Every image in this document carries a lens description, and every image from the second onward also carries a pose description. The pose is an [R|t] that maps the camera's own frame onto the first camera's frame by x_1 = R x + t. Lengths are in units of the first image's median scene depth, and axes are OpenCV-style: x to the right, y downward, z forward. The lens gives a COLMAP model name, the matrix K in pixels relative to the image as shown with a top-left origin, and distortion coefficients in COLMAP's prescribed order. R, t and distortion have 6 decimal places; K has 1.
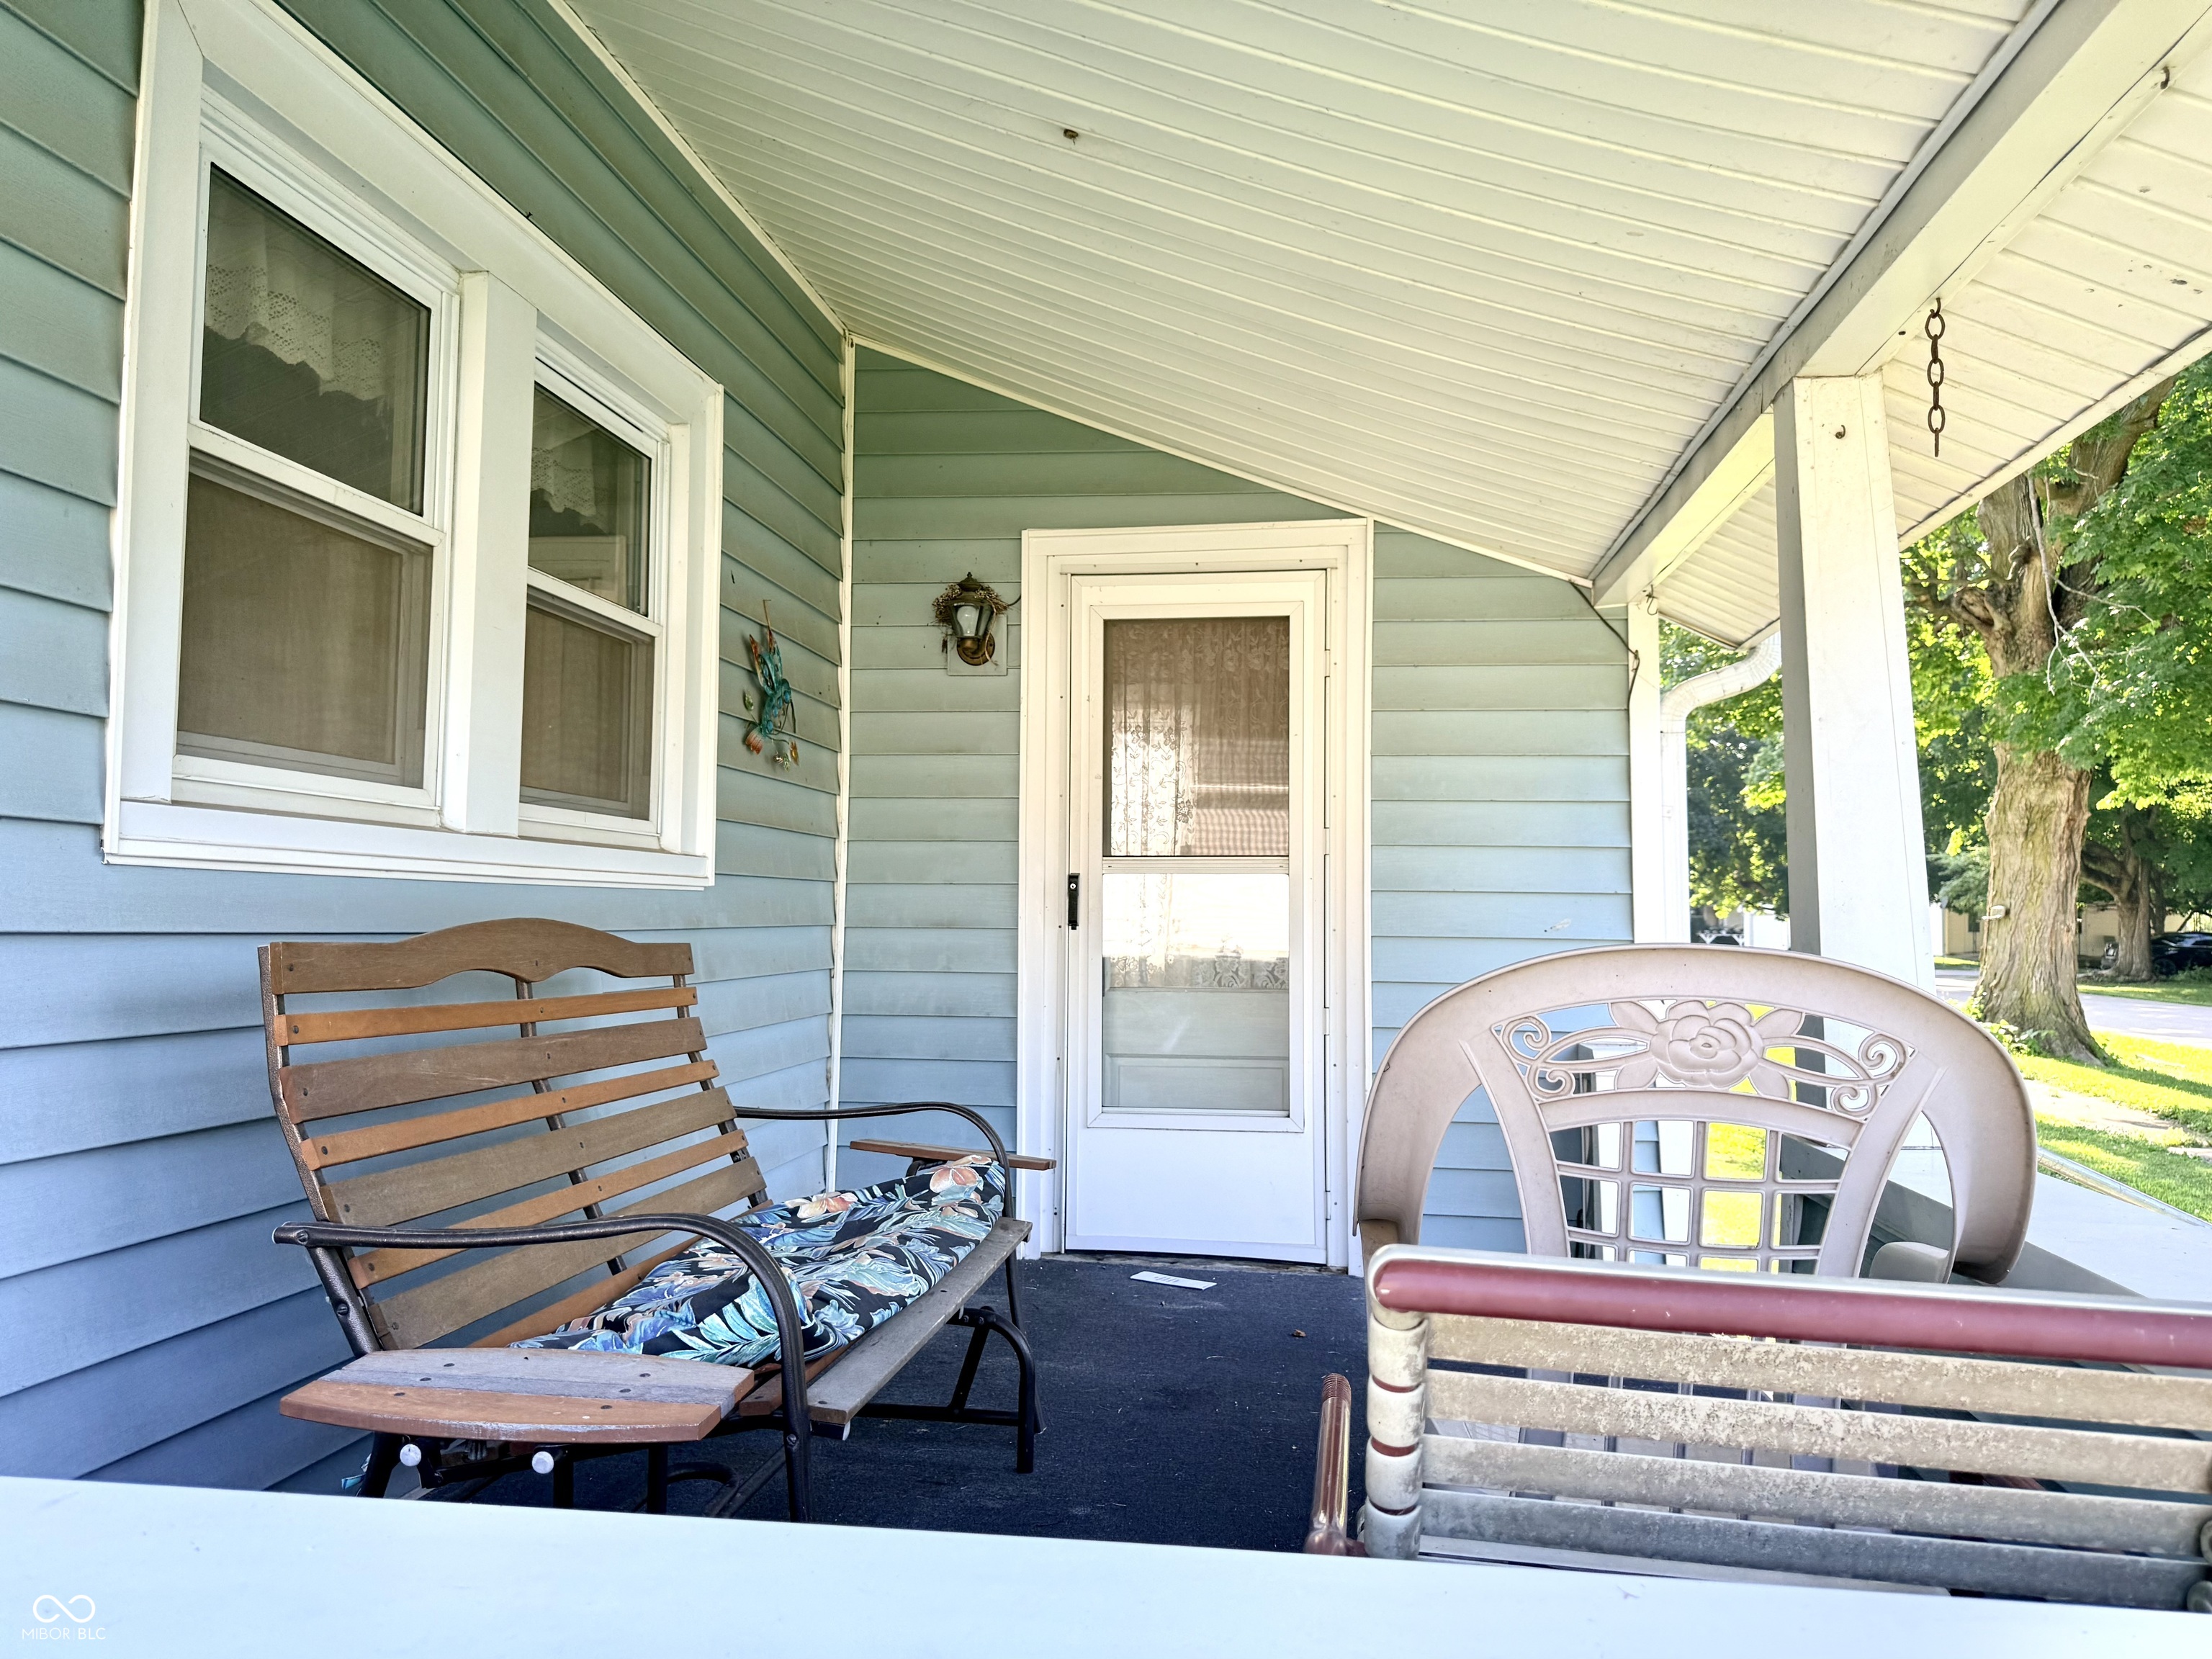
lens RADIAL K [[1537.5, 0, 1098.0], [0, 1537.5, 825.1], [0, 0, 1]] dist [0.031927, -0.012801]
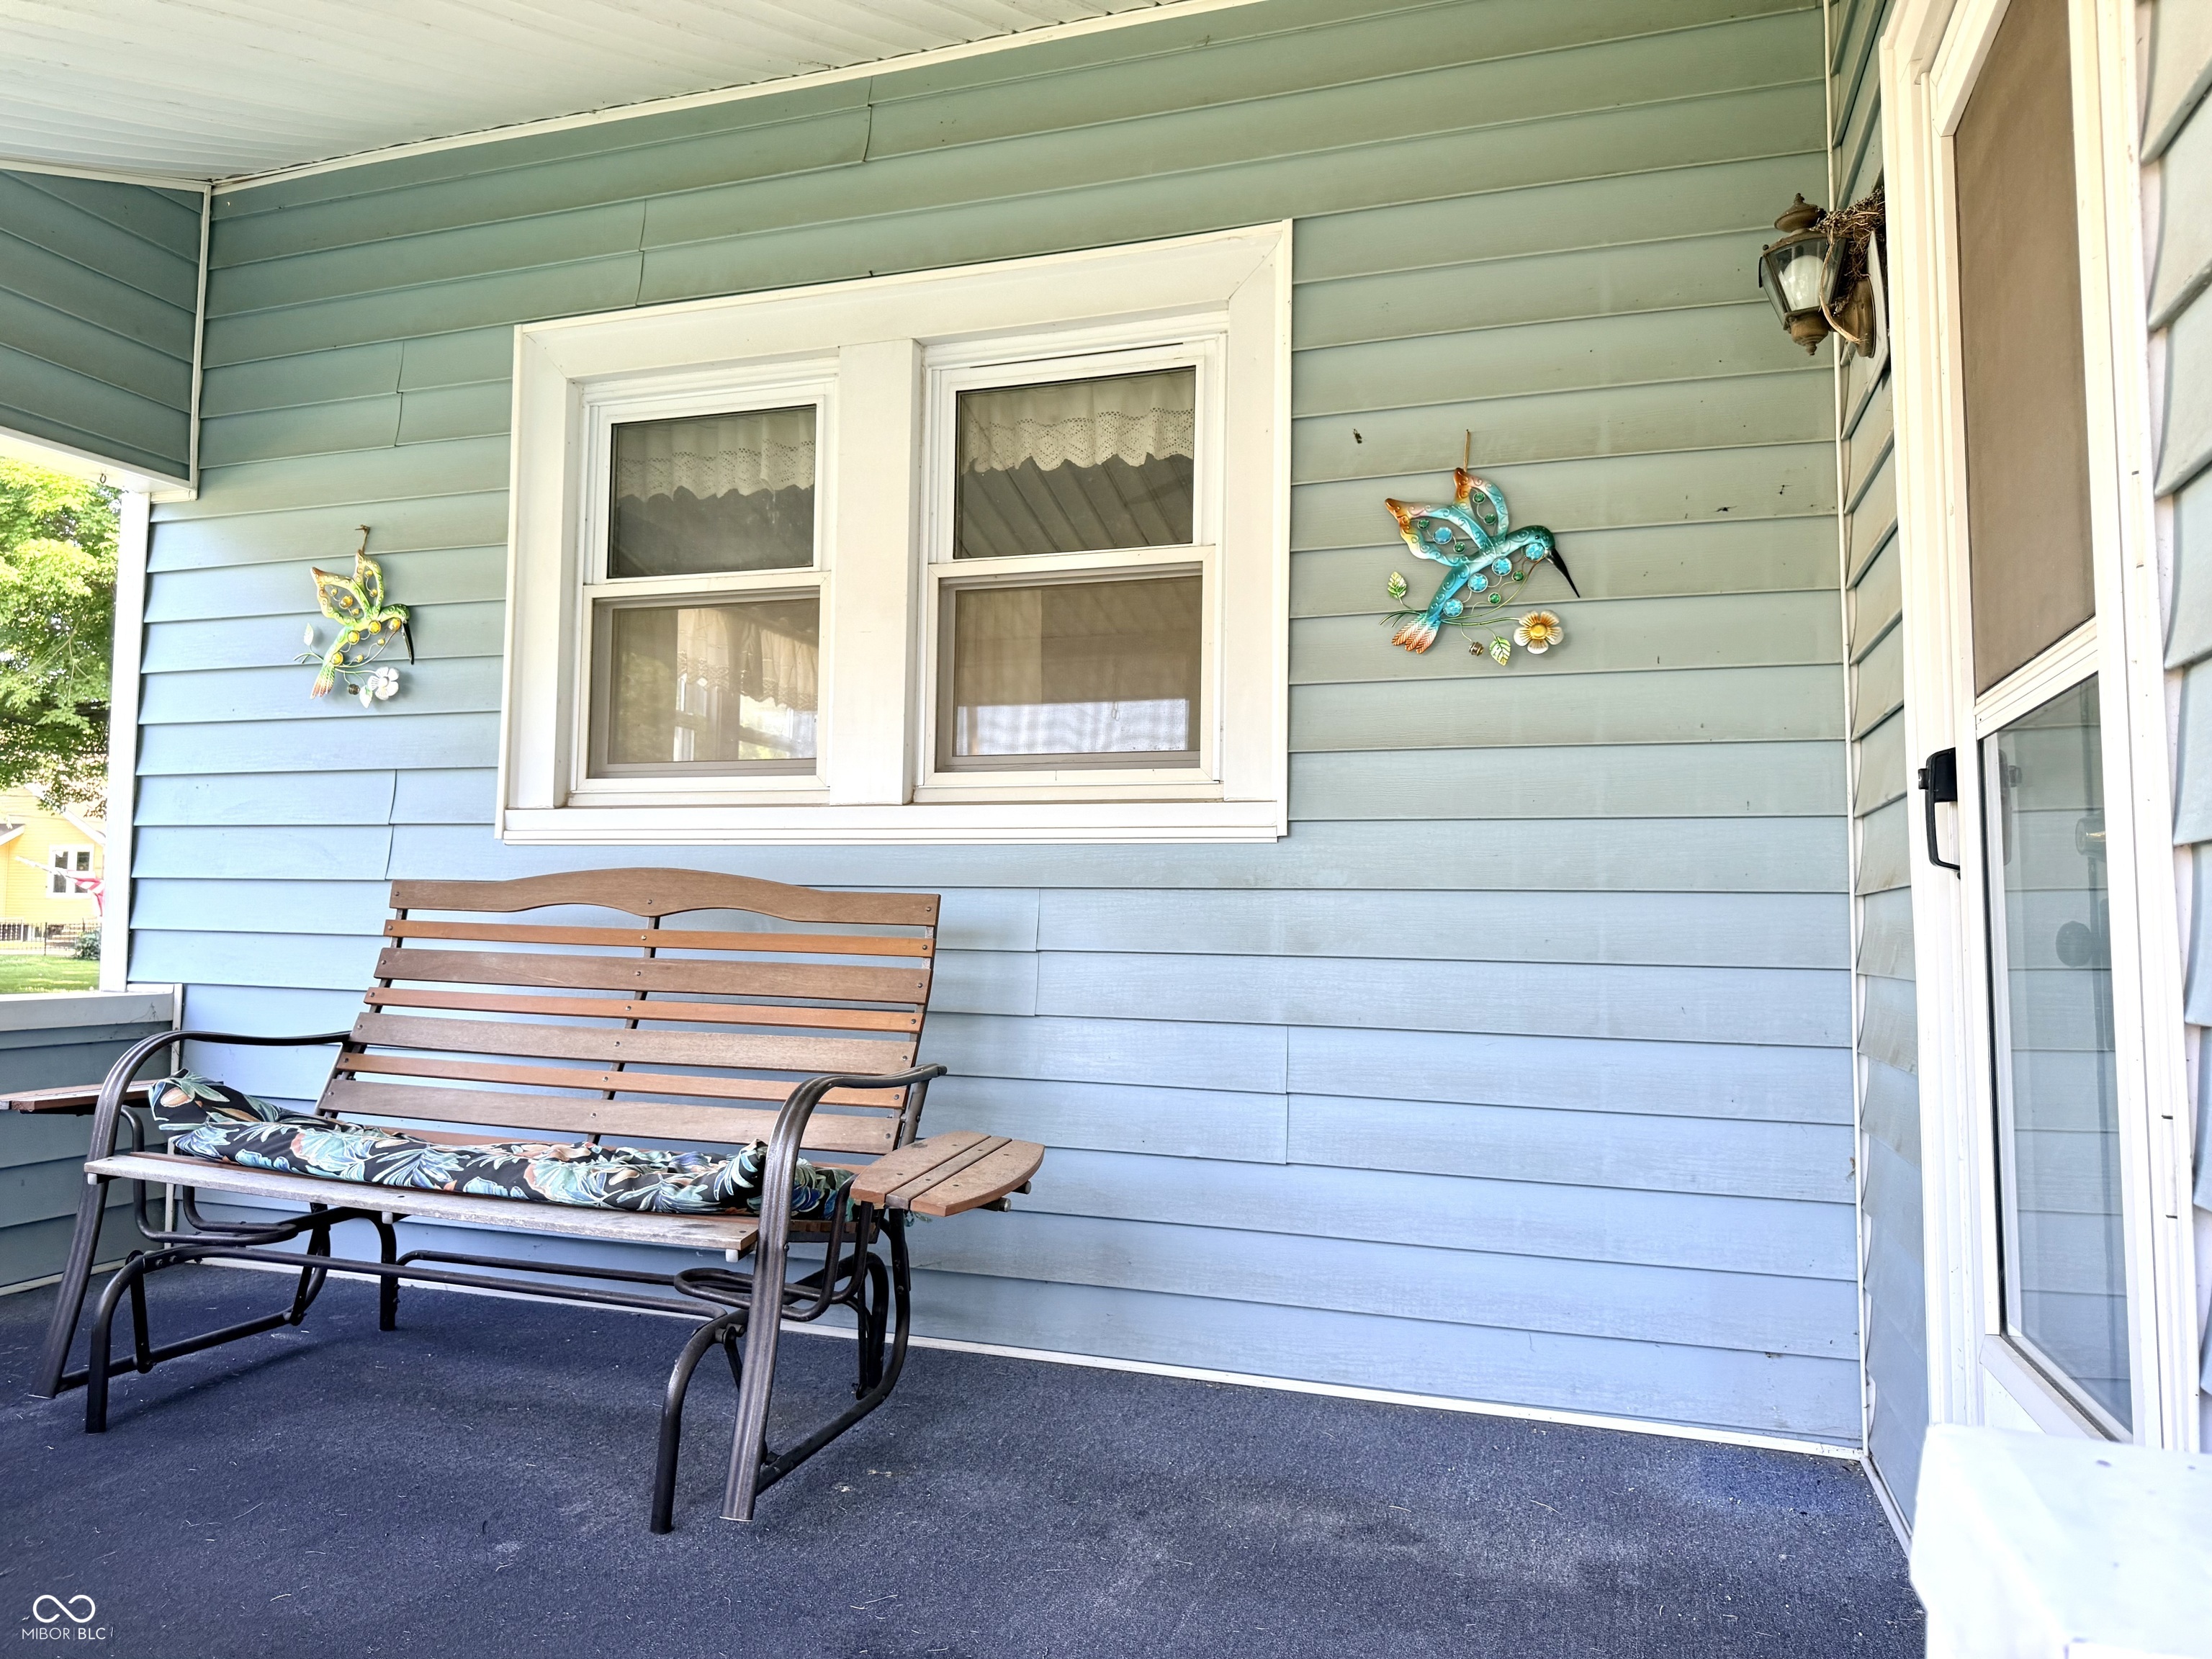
lens RADIAL K [[1537.5, 0, 1088.7], [0, 1537.5, 819.8], [0, 0, 1]] dist [0.031927, -0.012801]
pose [[-0.181317, -0.088091, -0.979471, 0.700615], [0.039442, 0.994527, -0.096746, 0.132797], [0.982633, -0.056174, -0.176850, 1.323744]]
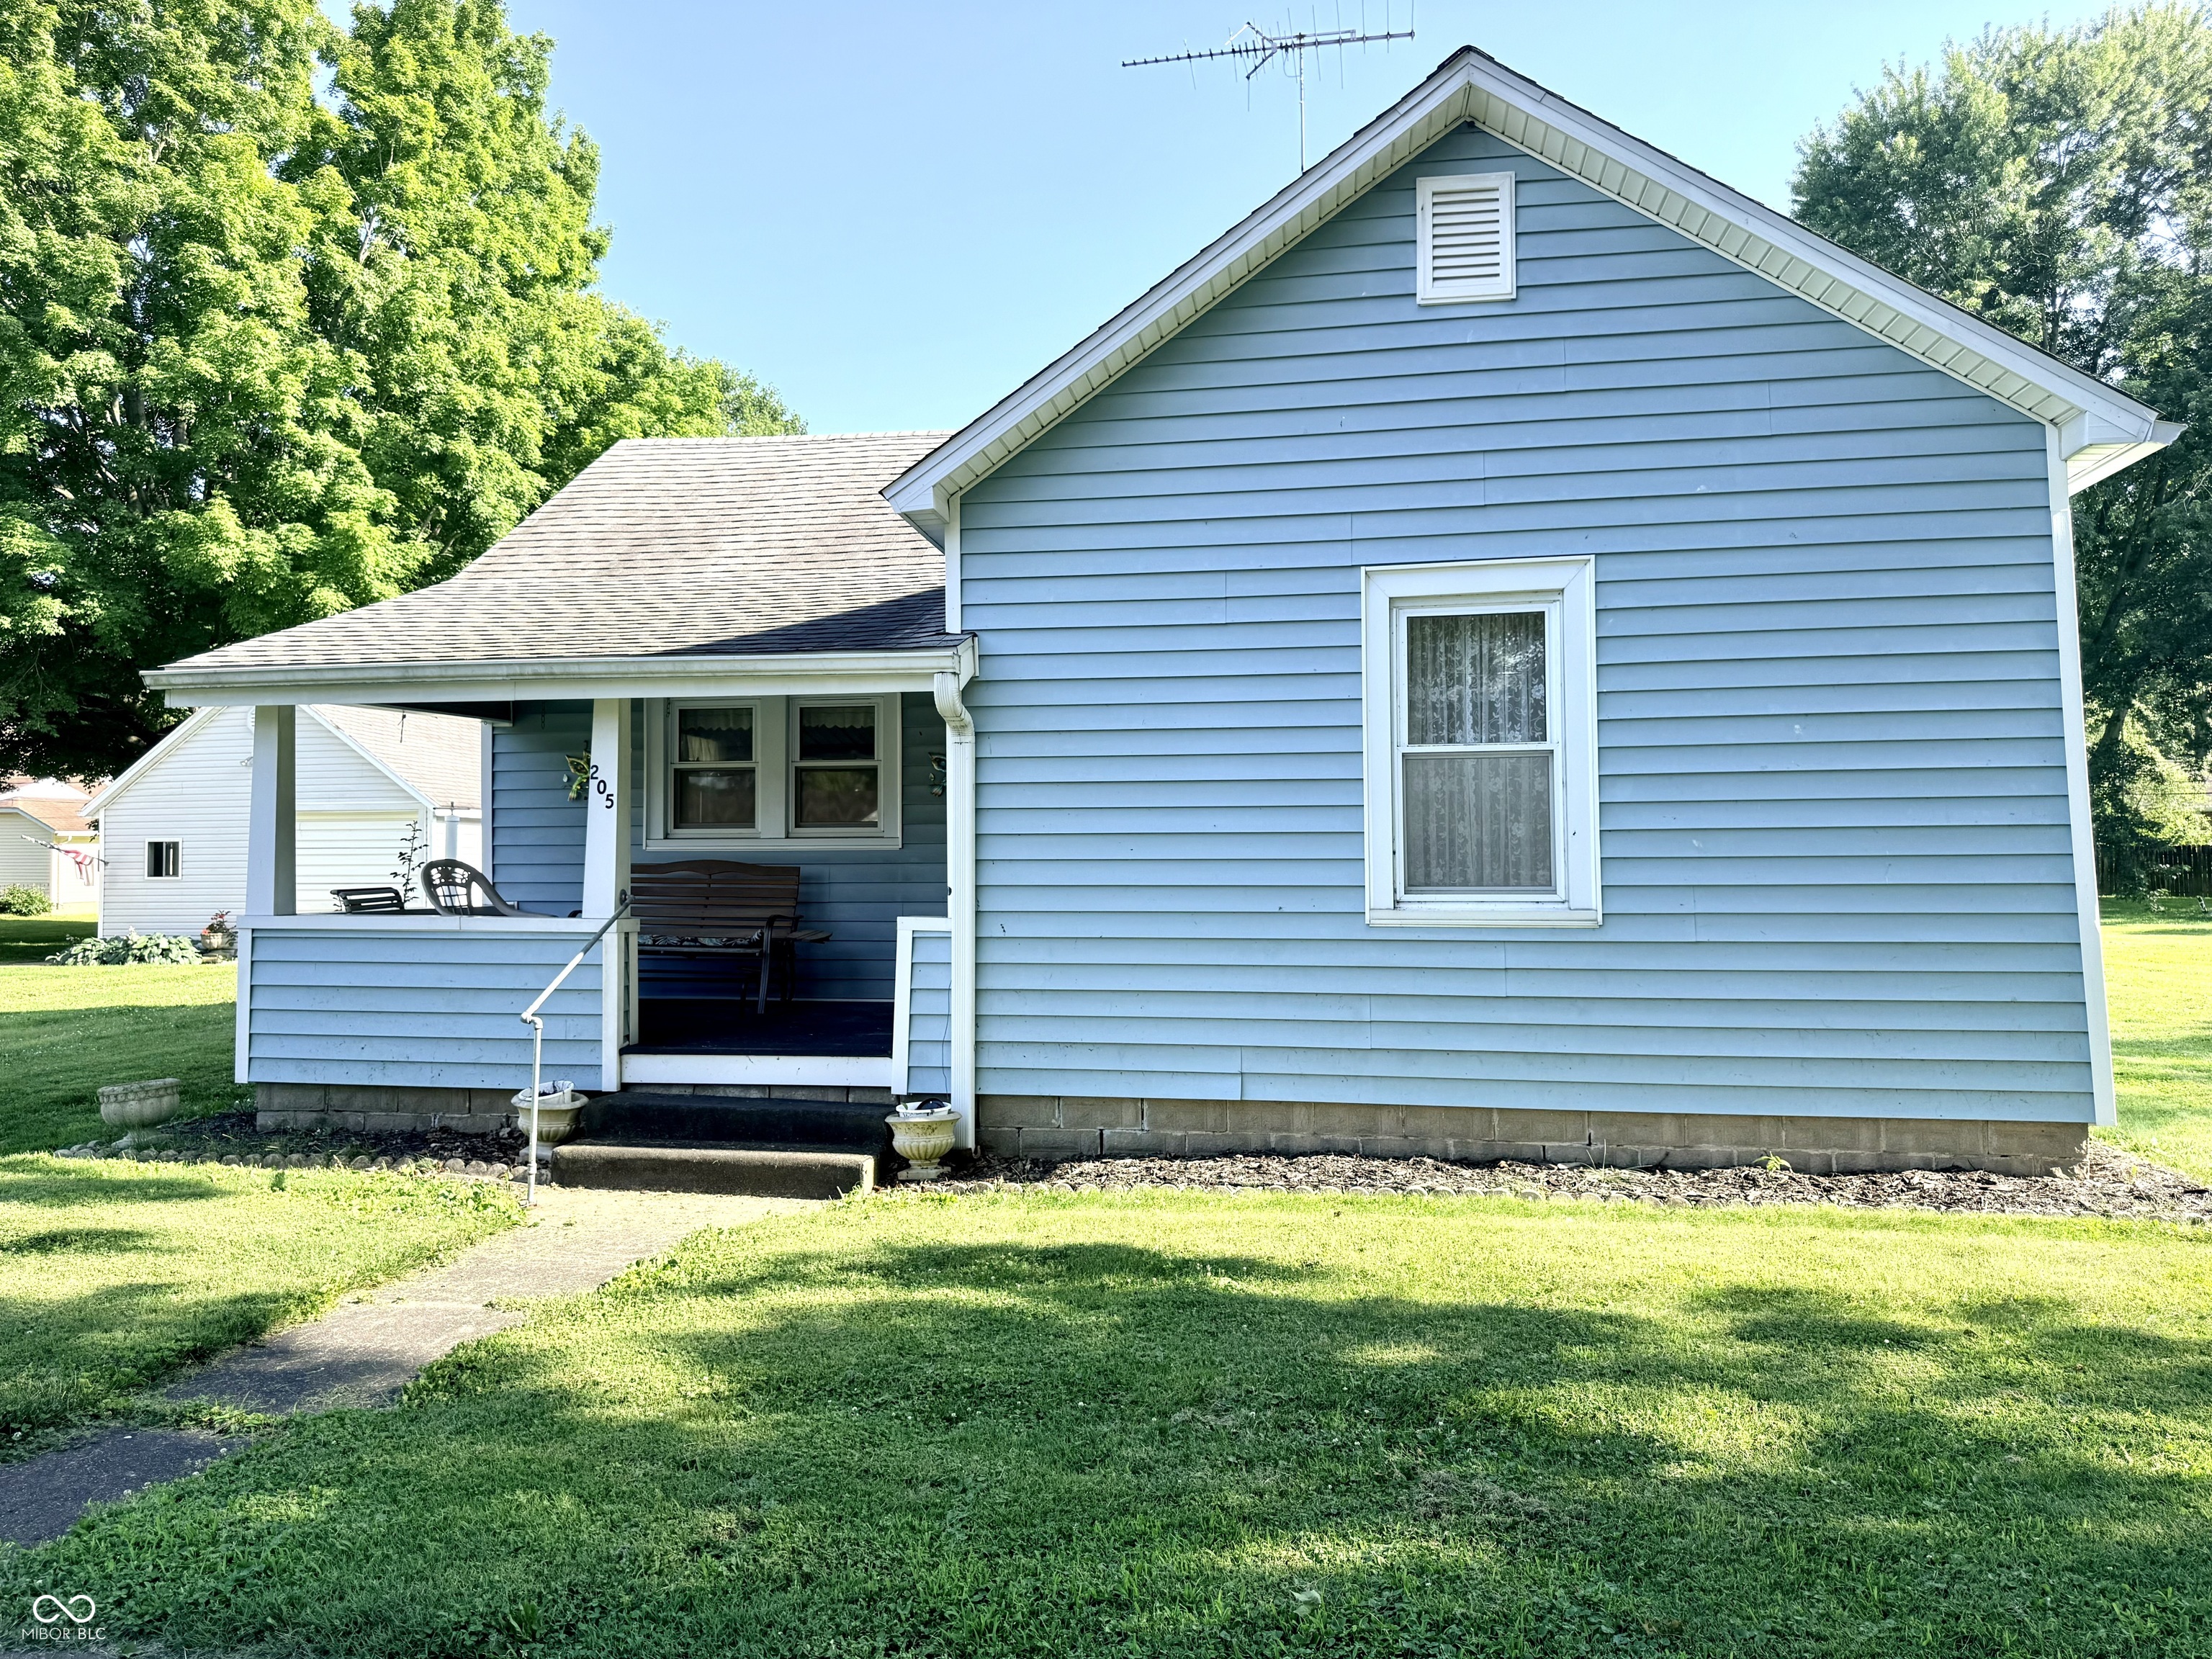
lens RADIAL K [[1537.5, 0, 1116.8], [0, 1537.5, 821.4], [0, 0, 1]] dist [0.031927, -0.012801]
pose [[-0.017689, -0.050480, -0.998568, 3.285688], [0.062326, 0.996727, -0.051491, 0.204131], [0.997899, -0.063147, -0.014485, 1.835011]]
